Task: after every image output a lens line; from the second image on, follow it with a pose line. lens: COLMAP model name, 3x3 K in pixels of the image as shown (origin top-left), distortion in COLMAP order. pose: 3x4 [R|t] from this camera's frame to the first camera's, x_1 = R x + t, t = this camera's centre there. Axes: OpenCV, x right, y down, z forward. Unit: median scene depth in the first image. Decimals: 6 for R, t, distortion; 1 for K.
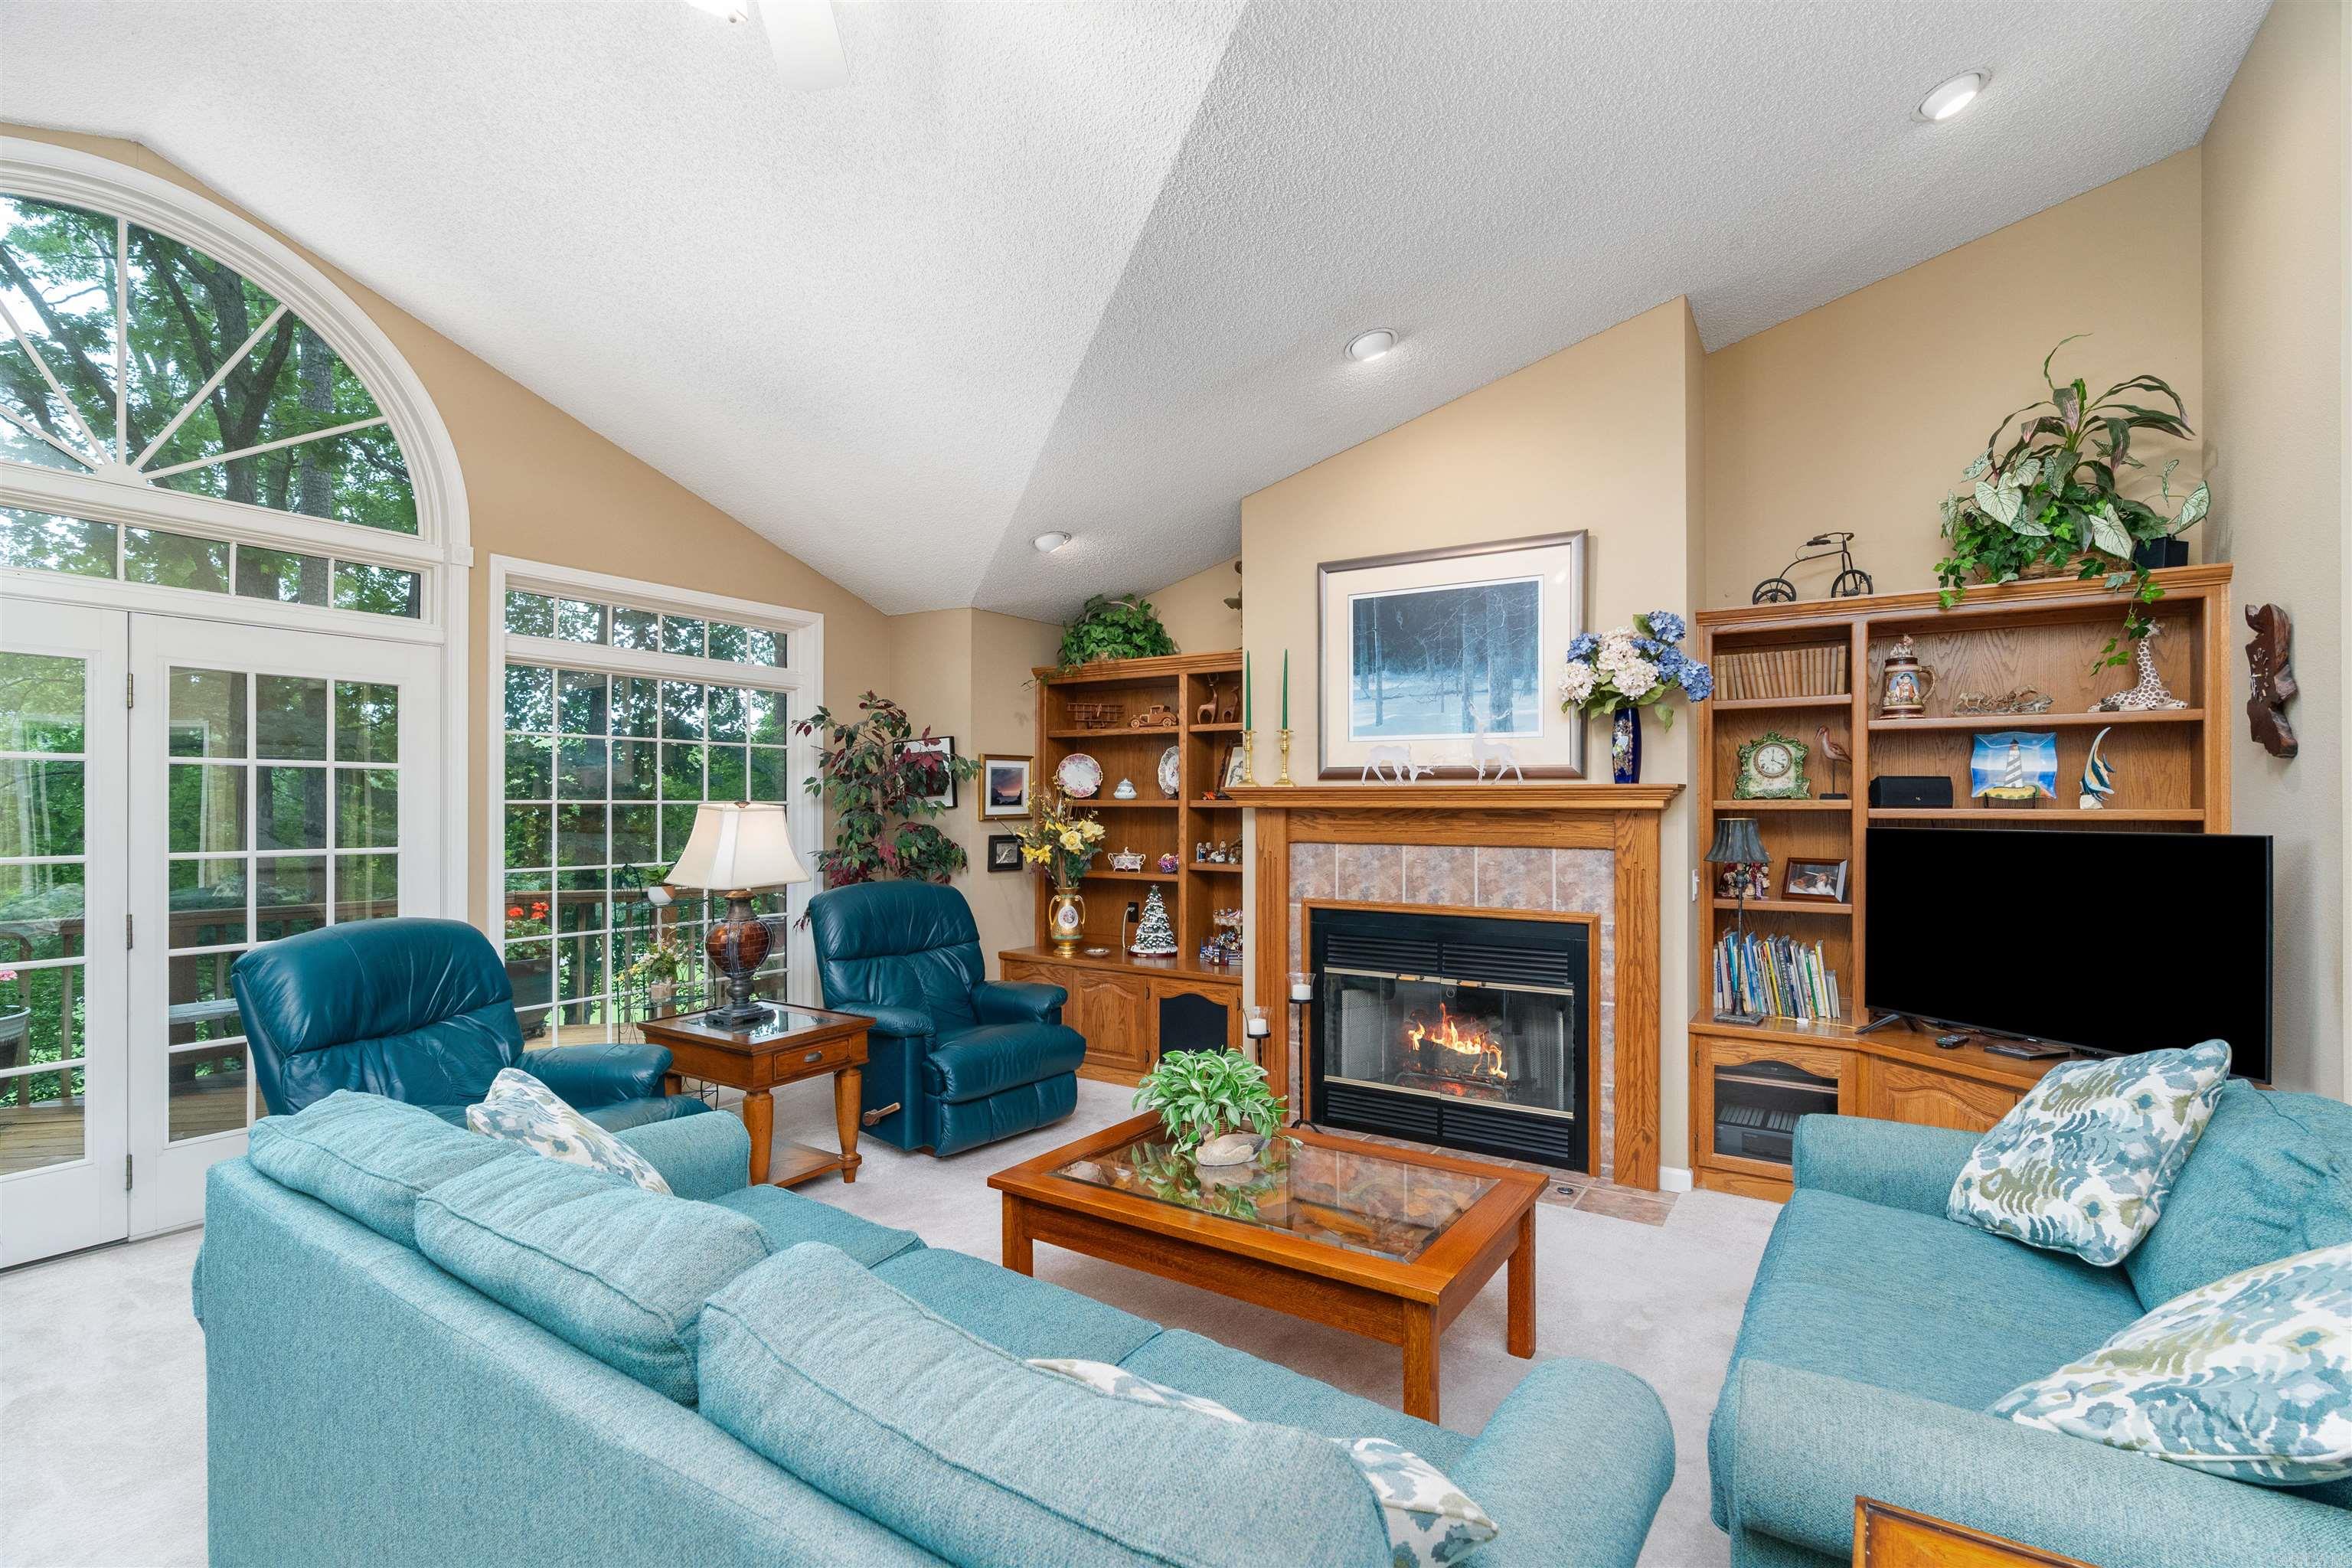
lens RADIAL K [[1079.7, 0, 1182.5], [0, 1079.7, 791.3], [0, 0, 1]] dist [-0.000444, -0.000015]
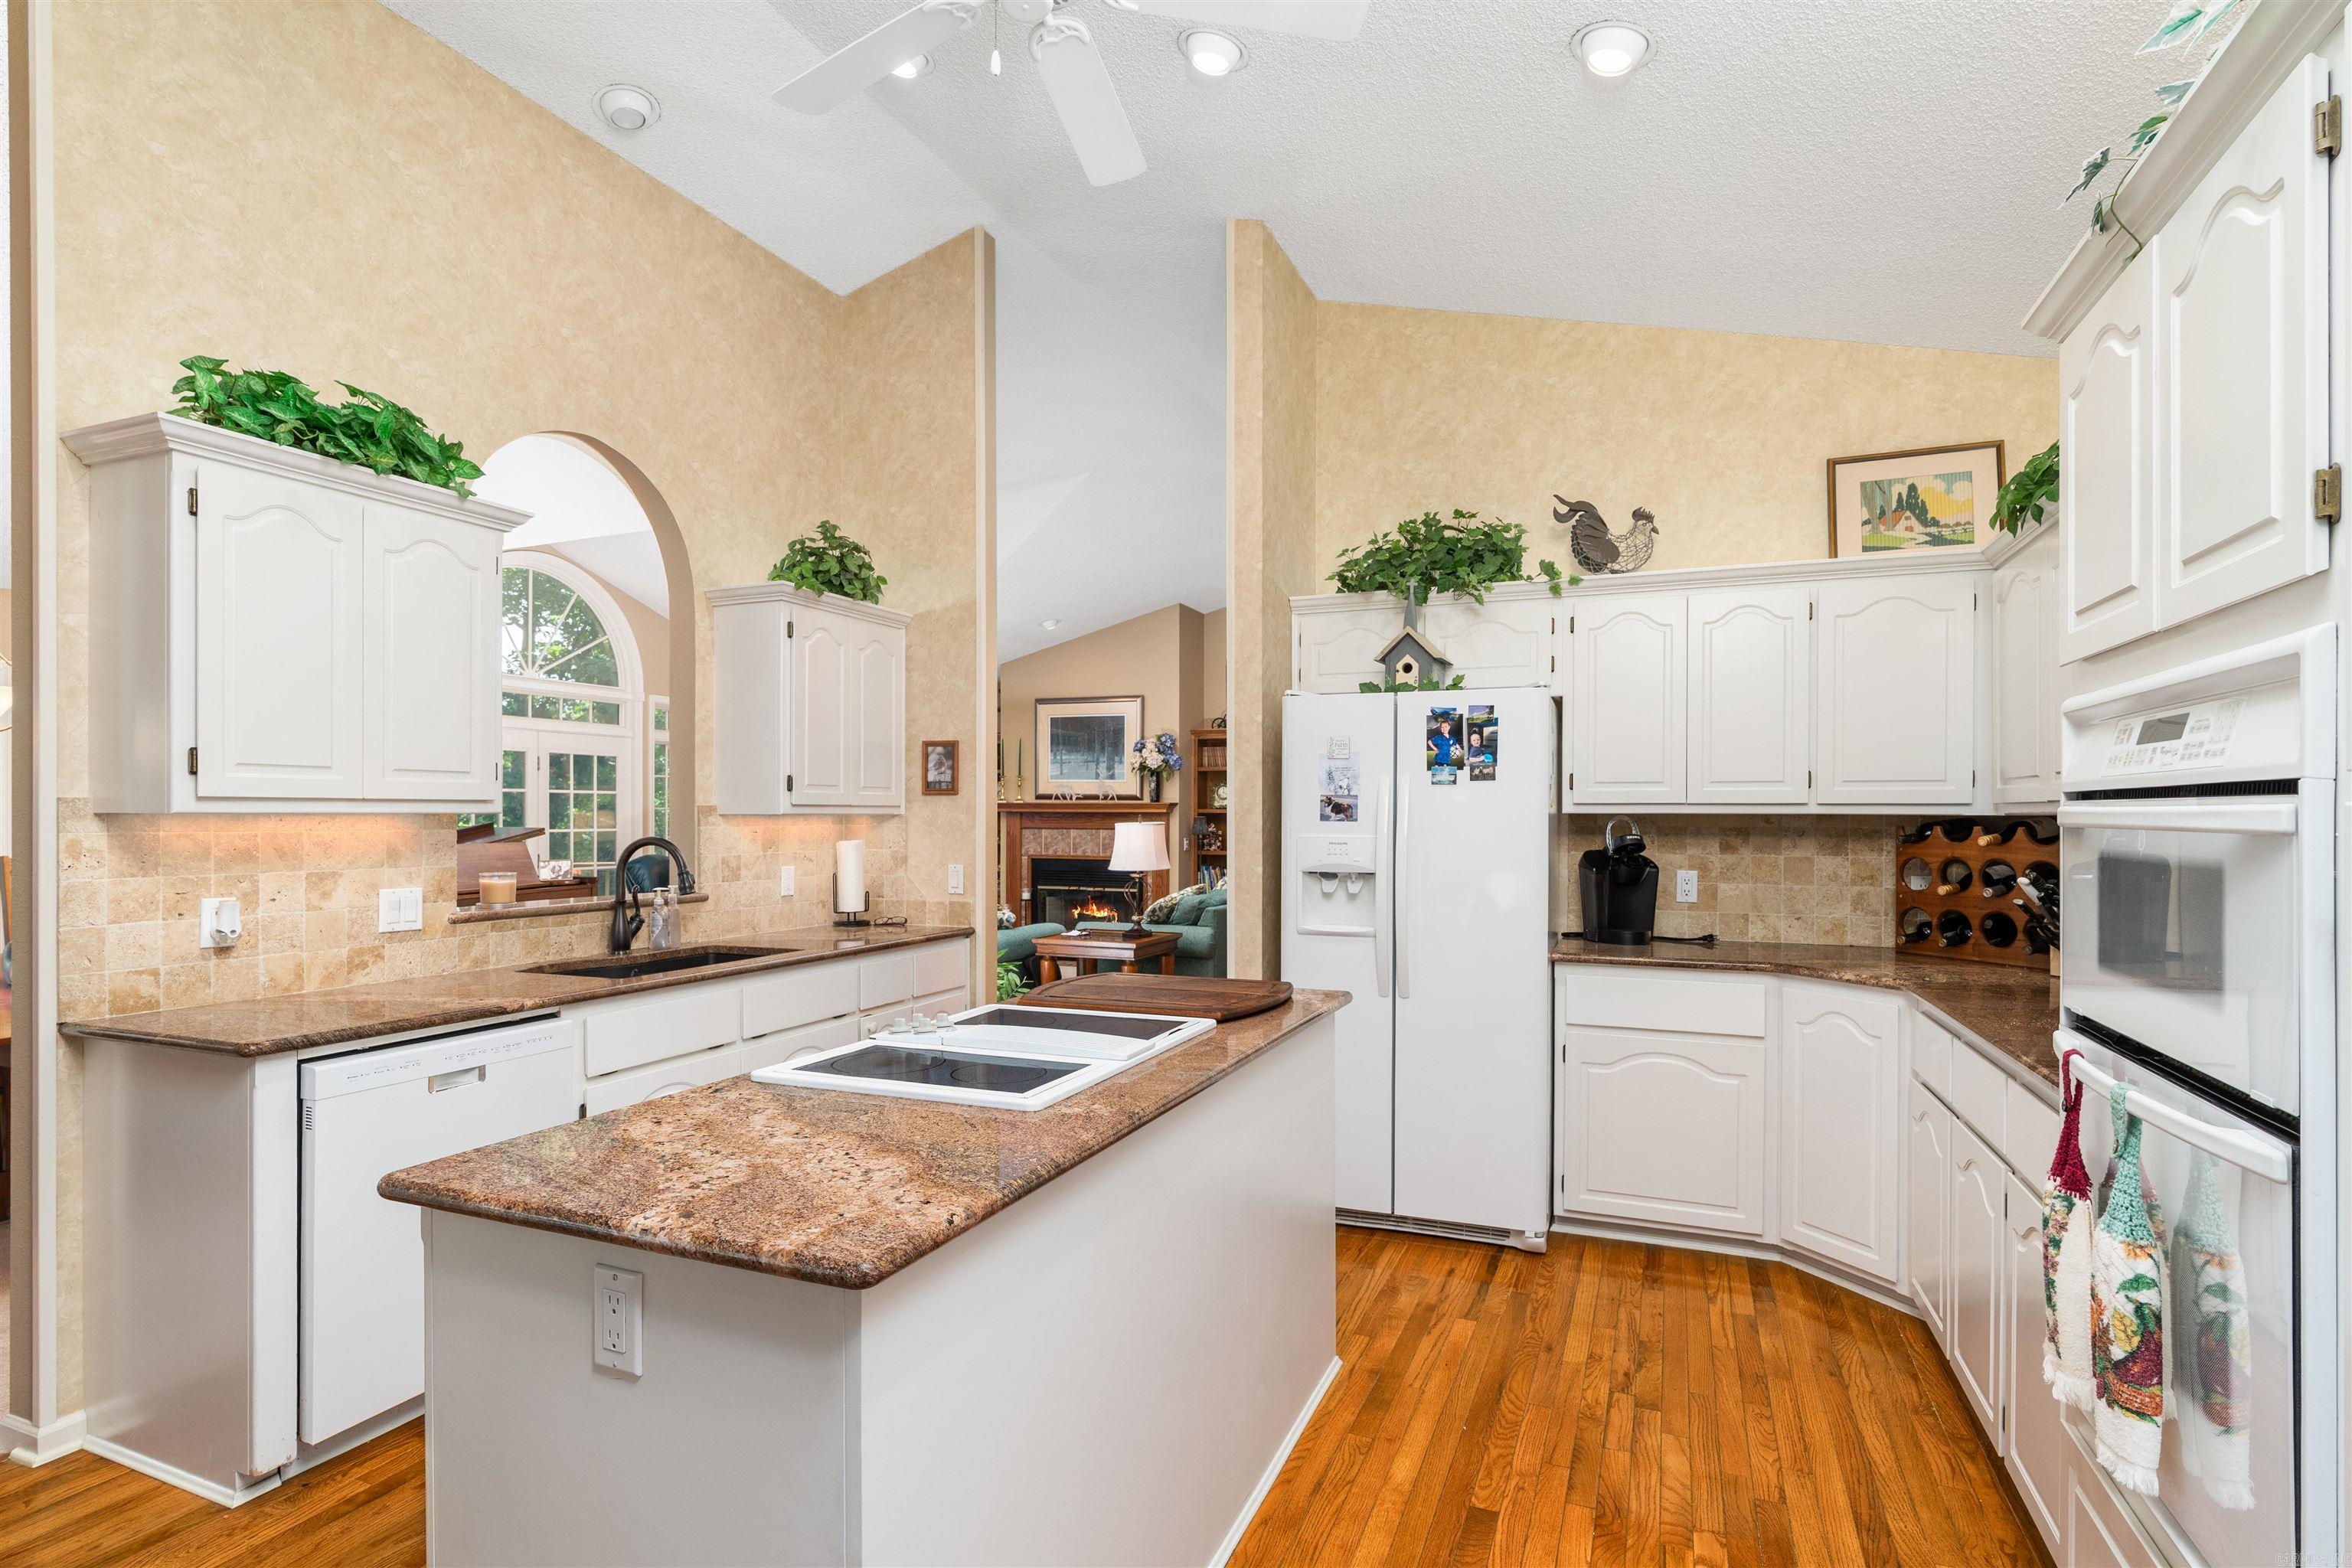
lens RADIAL K [[1154.0, 0, 1175.6], [0, 1154.0, 803.0], [0, 0, 1]] dist [-0.001057, -0.000020]
pose [[0.981570, 0.002421, 0.191088, -0.042841], [-0.003155, 0.999989, 0.003537, -0.012783], [-0.191078, -0.004075, 0.981566, -1.437281]]
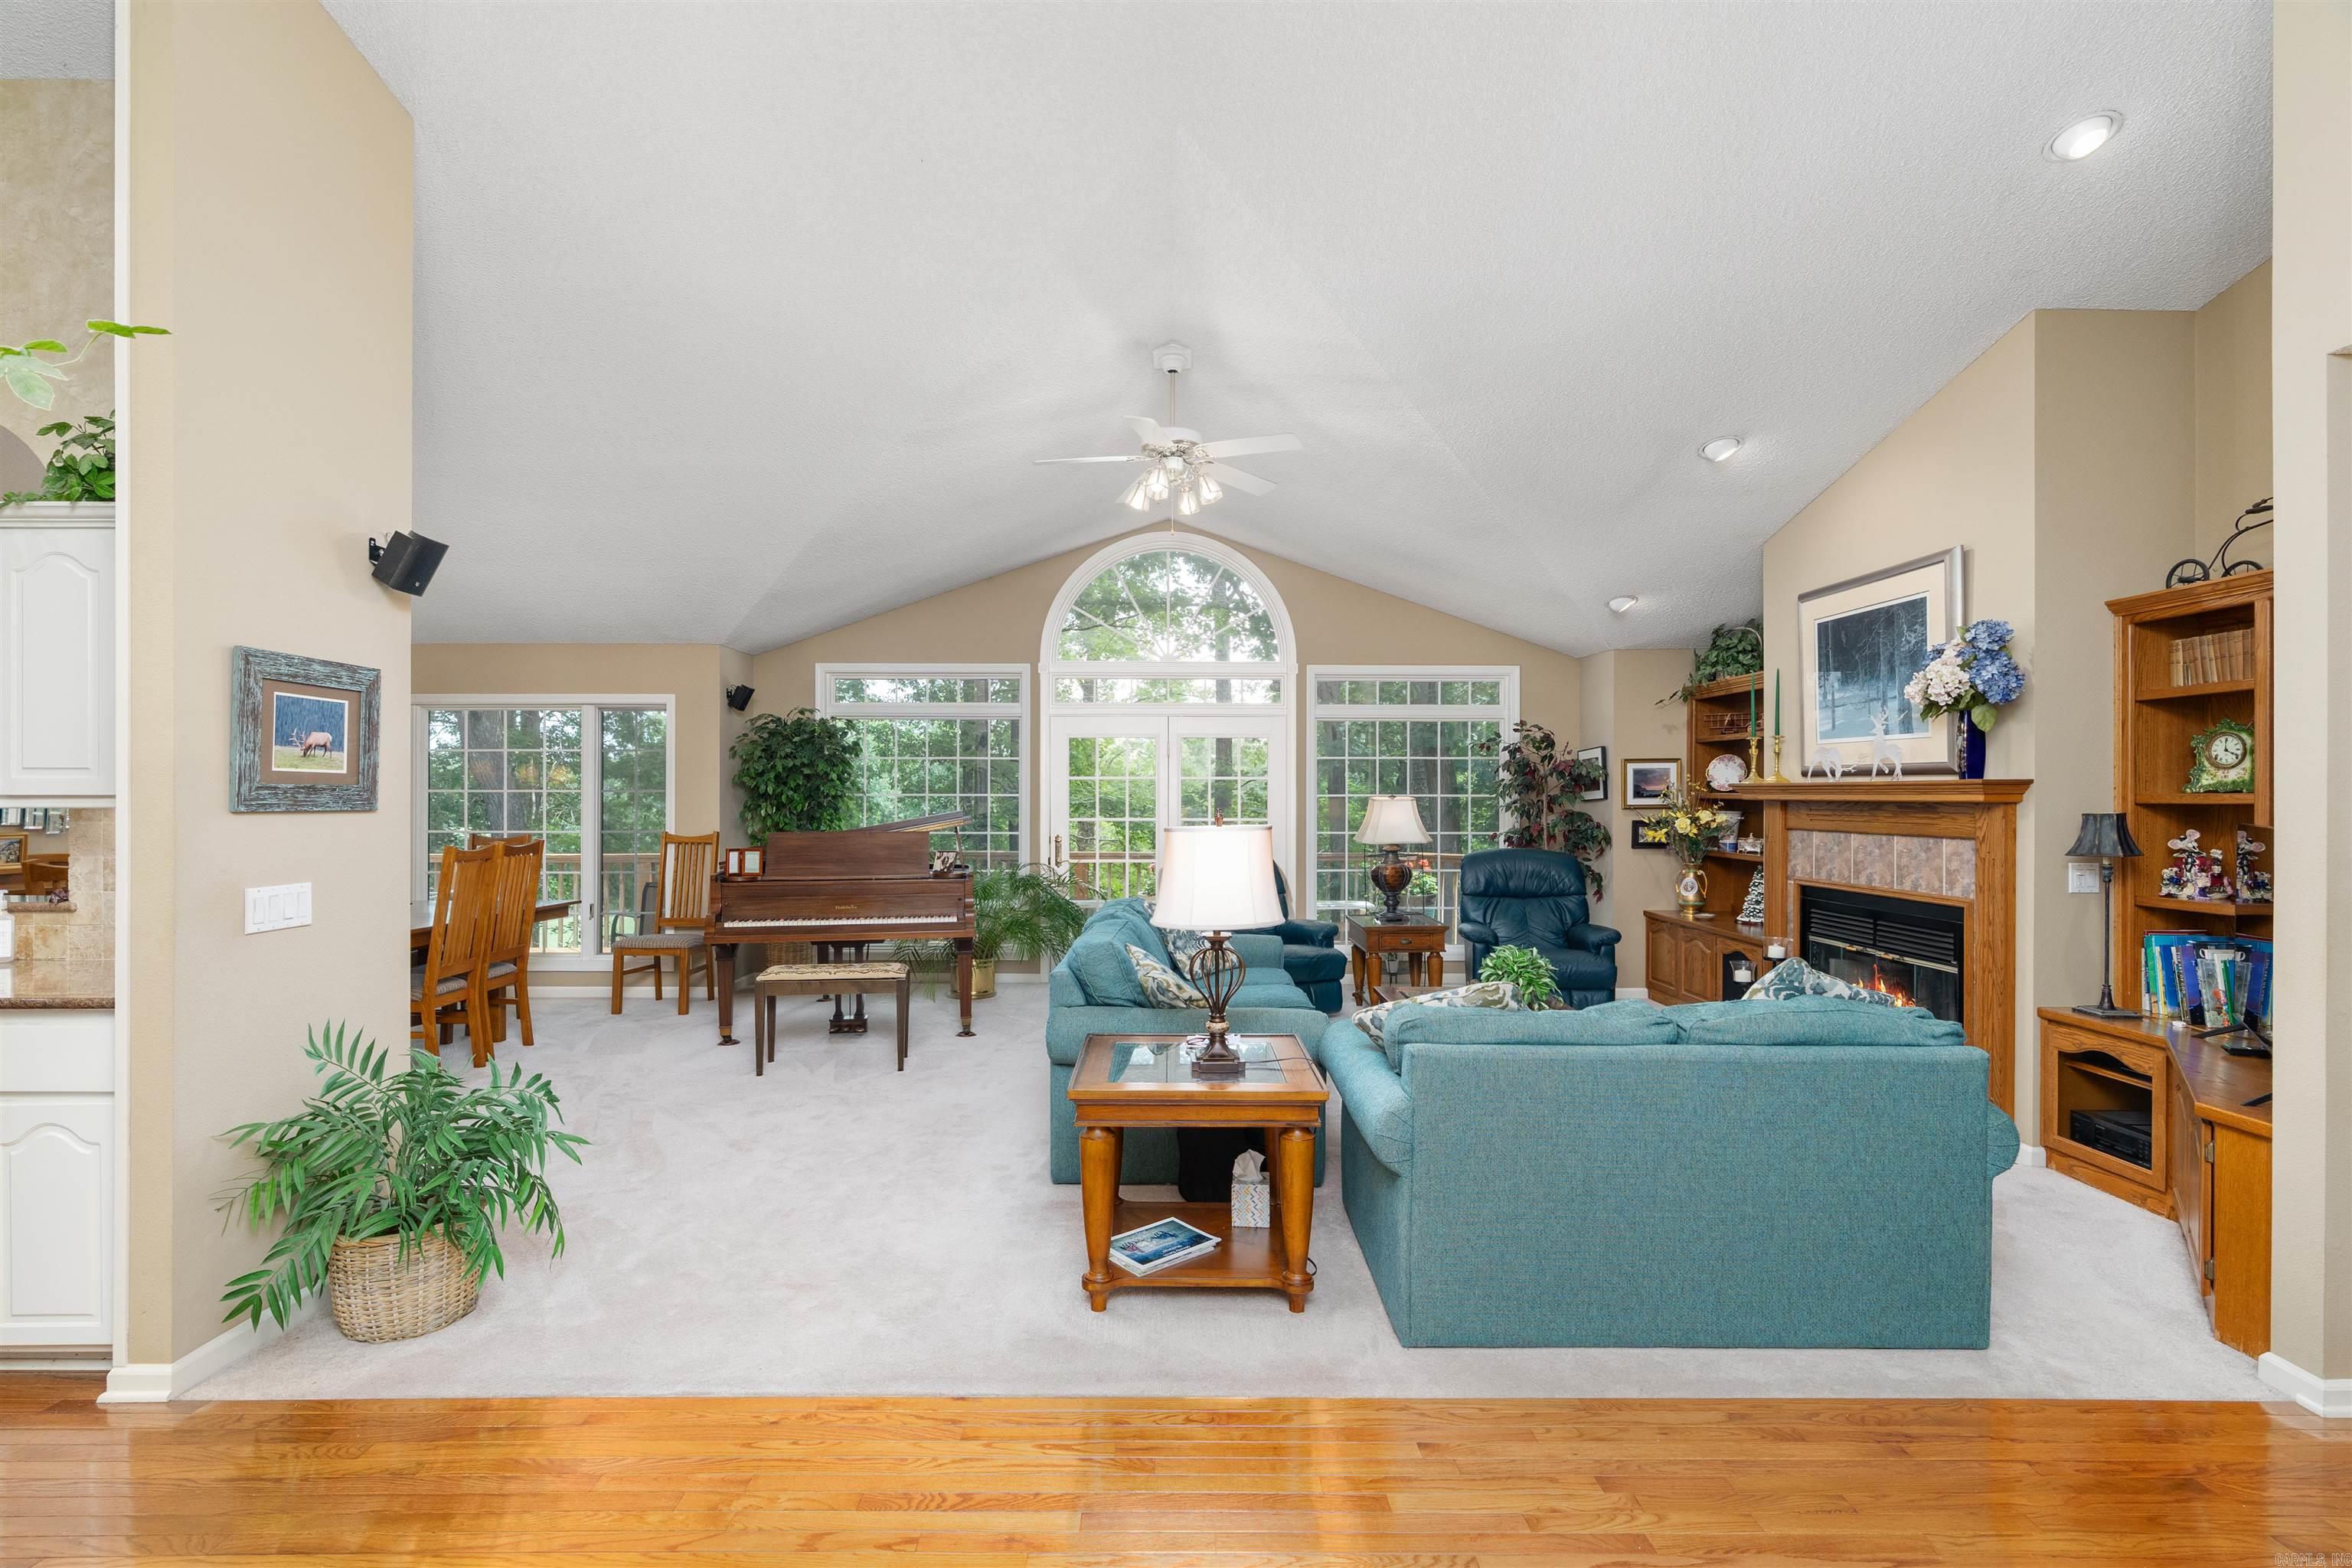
lens RADIAL K [[1079.7, 0, 1178.1], [0, 1079.7, 790.1], [0, 0, 1]] dist [-0.000444, -0.000015]
pose [[0.555065, -0.004700, -0.831794, 0.786009], [0.010673, 0.999942, 0.001472, -0.005225], [0.831738, -0.009694, 0.555083, -0.241020]]
